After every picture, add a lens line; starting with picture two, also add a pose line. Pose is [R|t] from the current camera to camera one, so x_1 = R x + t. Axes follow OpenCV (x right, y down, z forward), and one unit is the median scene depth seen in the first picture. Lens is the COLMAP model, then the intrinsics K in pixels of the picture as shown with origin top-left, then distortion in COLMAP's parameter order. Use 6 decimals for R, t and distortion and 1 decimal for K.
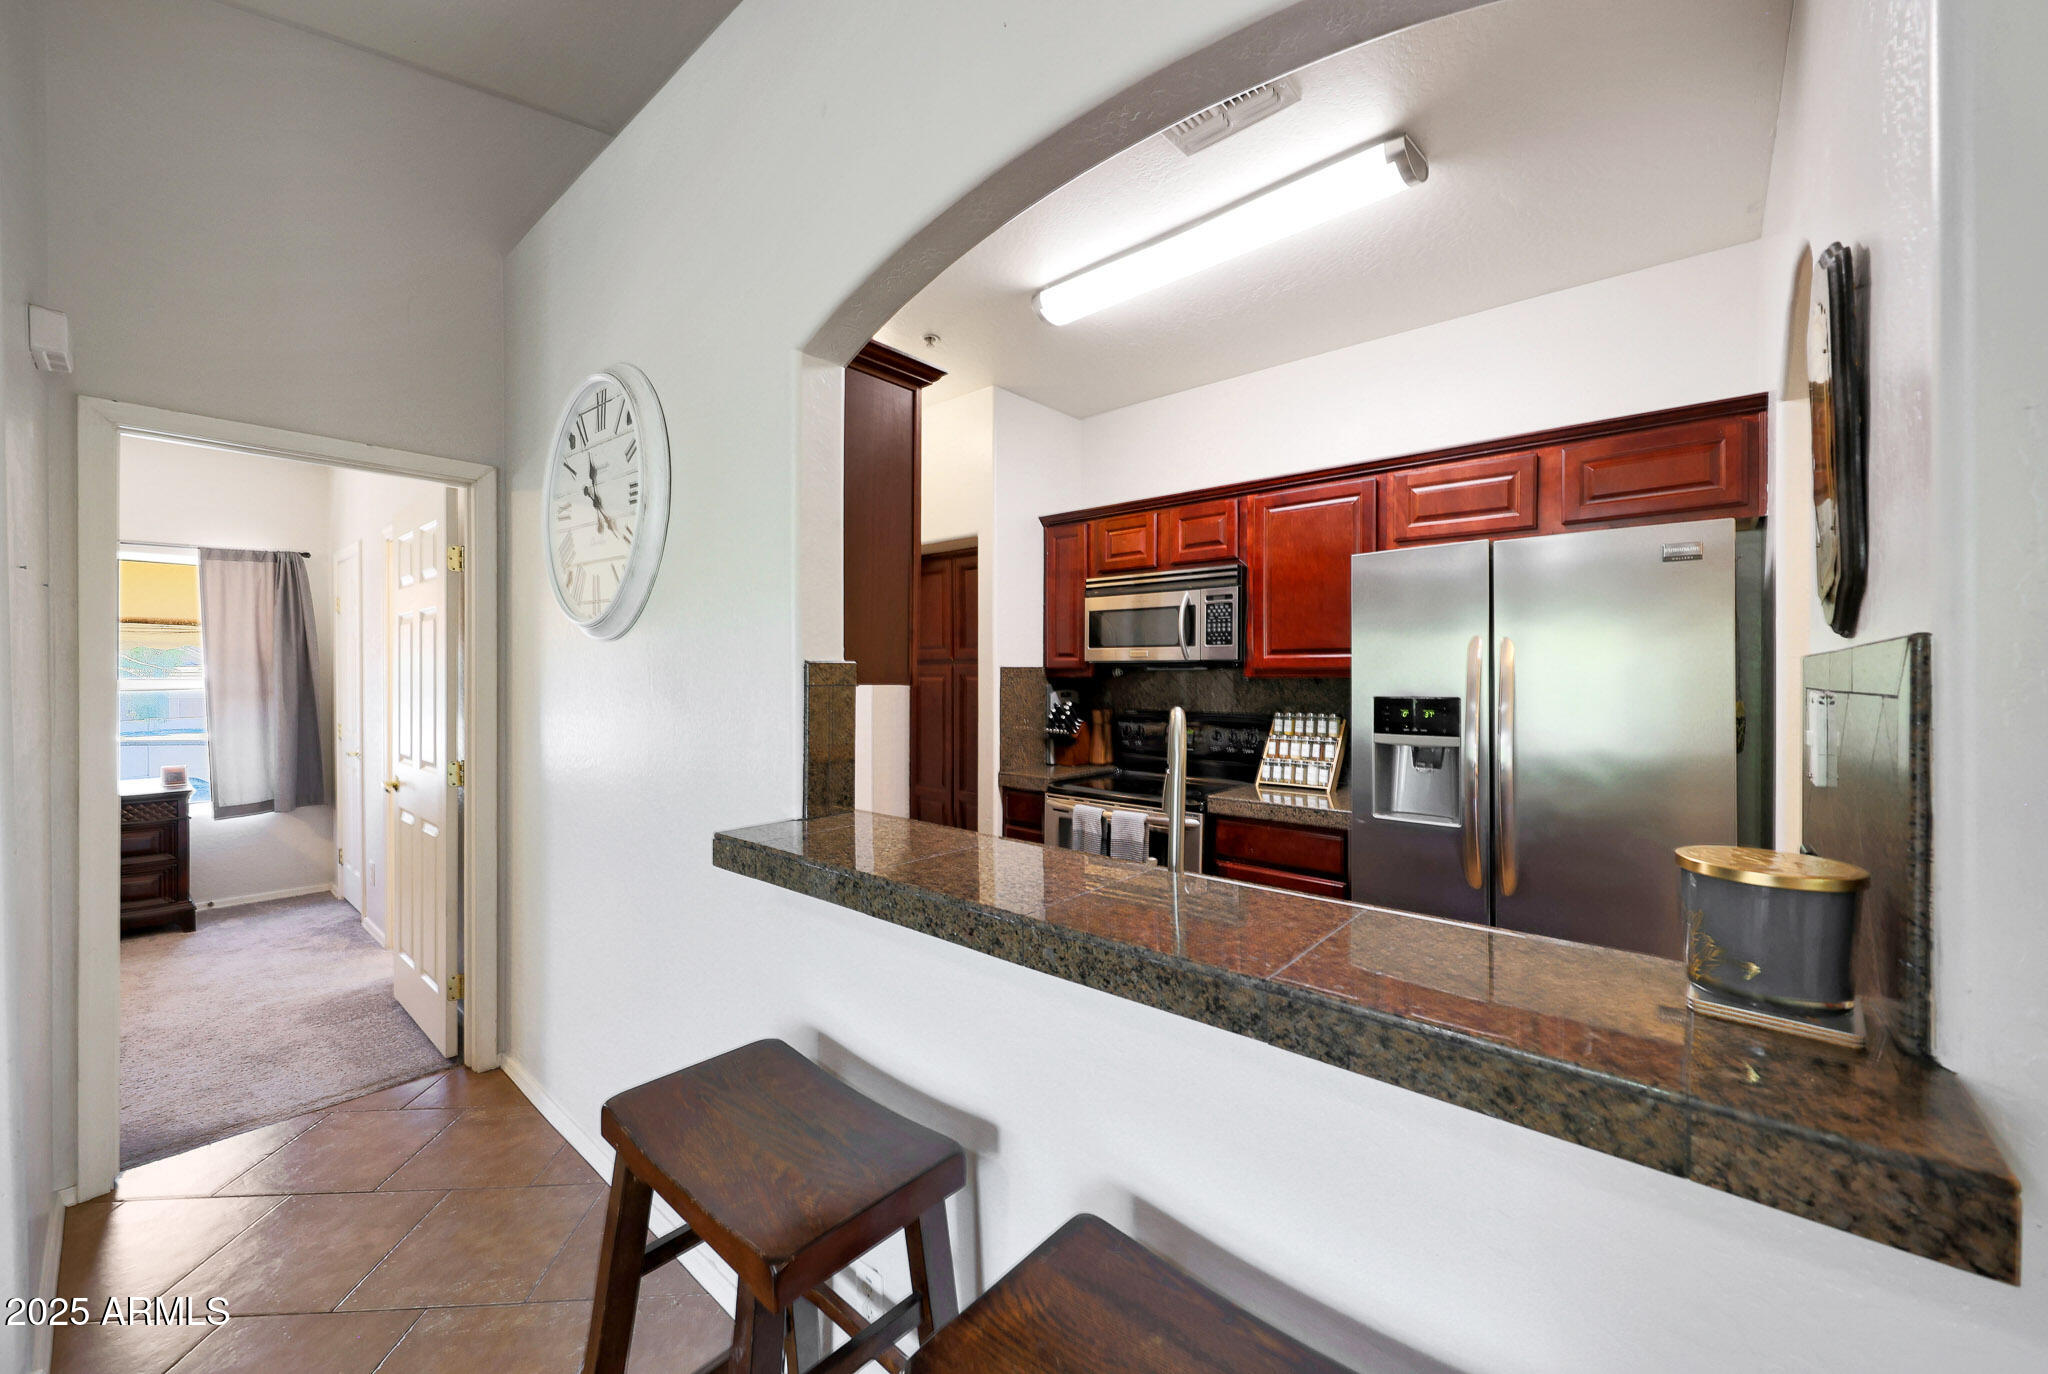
lens RADIAL K [[785.4, 0, 1022.9], [0, 785.4, 676.1], [0, 0, 1]] dist [0.000066, 0.000103]
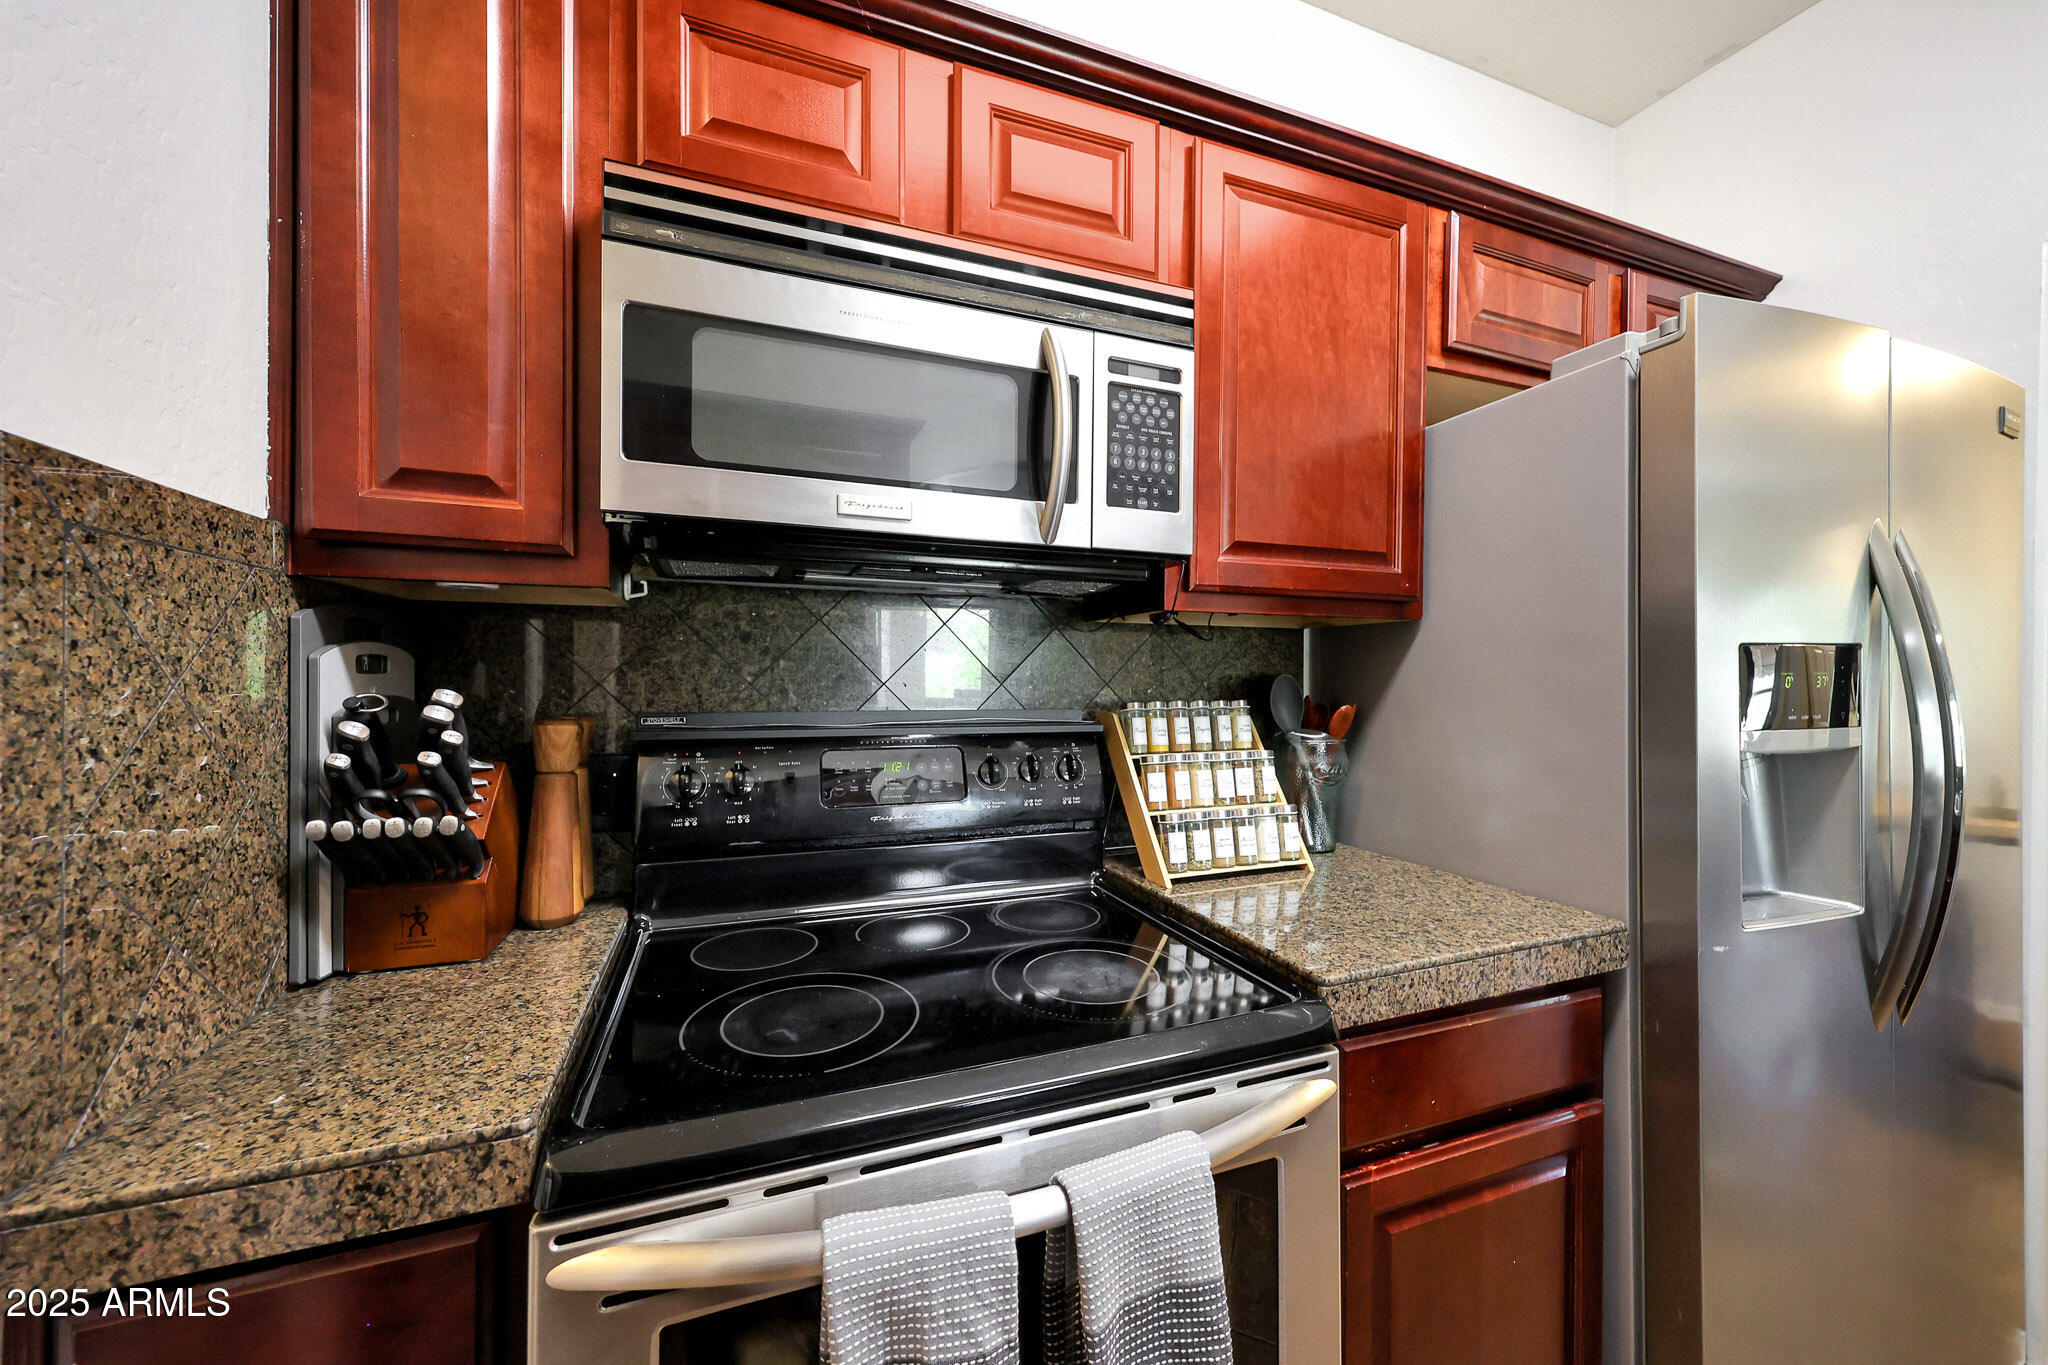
lens RADIAL K [[751.9, 0, 1024.0], [0, 751.9, 682.5], [0, 0, 1]] dist [-0.000489, -0.000039]
pose [[0.472606, -0.002035, 0.881272, -0.064428], [0.001473, 0.999998, 0.001519, 0.034811], [-0.881273, 0.000580, 0.472607, 0.852501]]
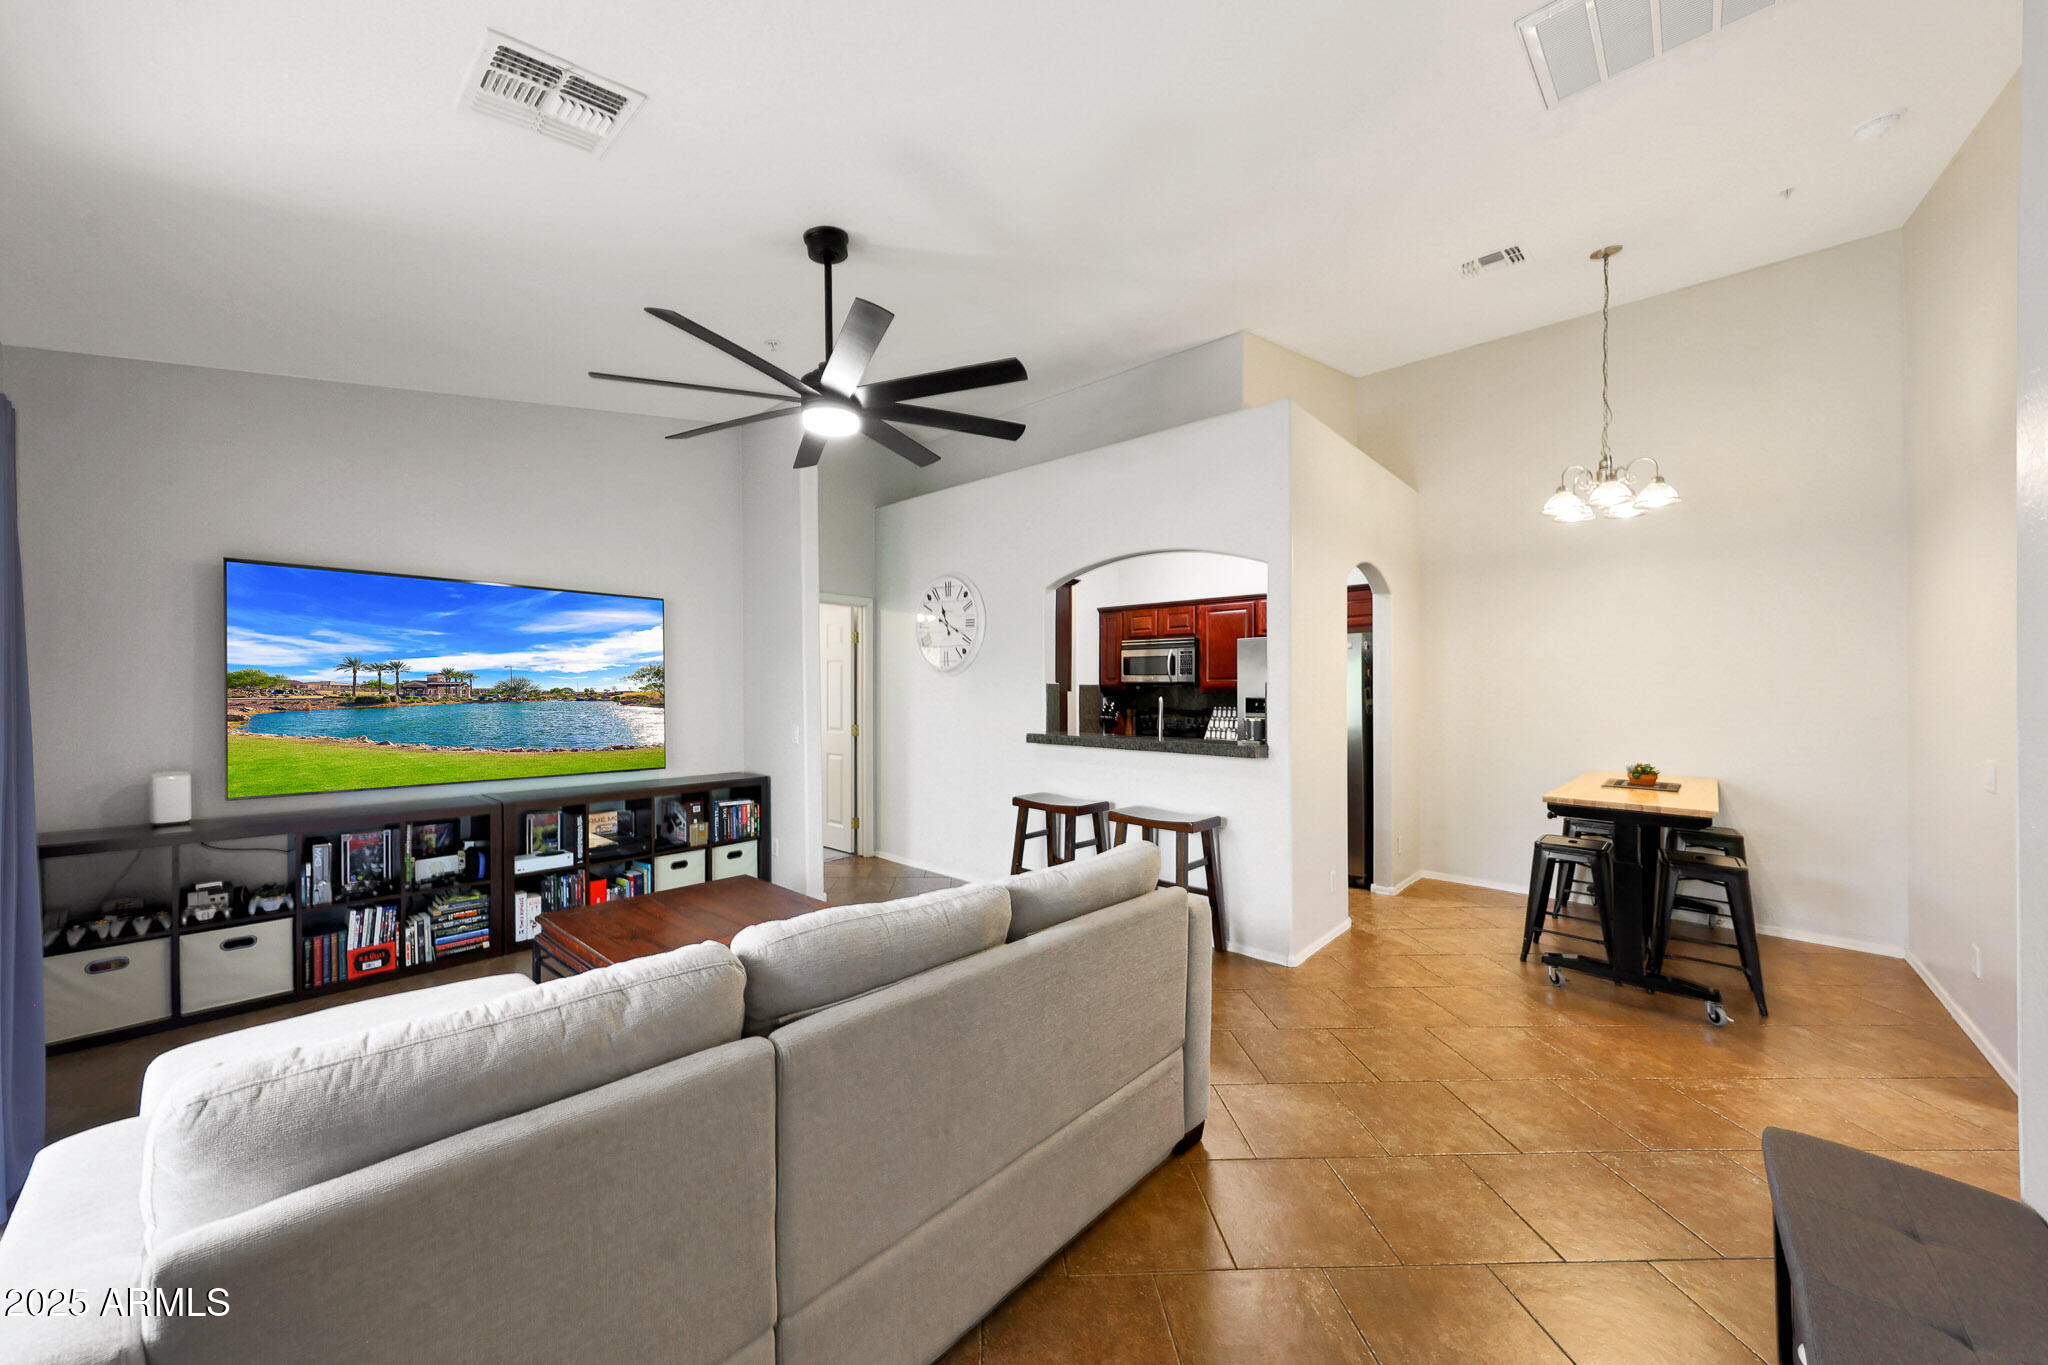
lens RADIAL K [[716.9, 0, 1024.0], [0, 716.9, 682.5], [0, 0, 1]] dist [0.001470, 0.000236]
pose [[0.999807, 0.002257, -0.019537, -0.146645], [-0.002516, 0.999909, -0.013265, 0.007248], [0.019505, 0.013312, 0.999721, -0.914883]]
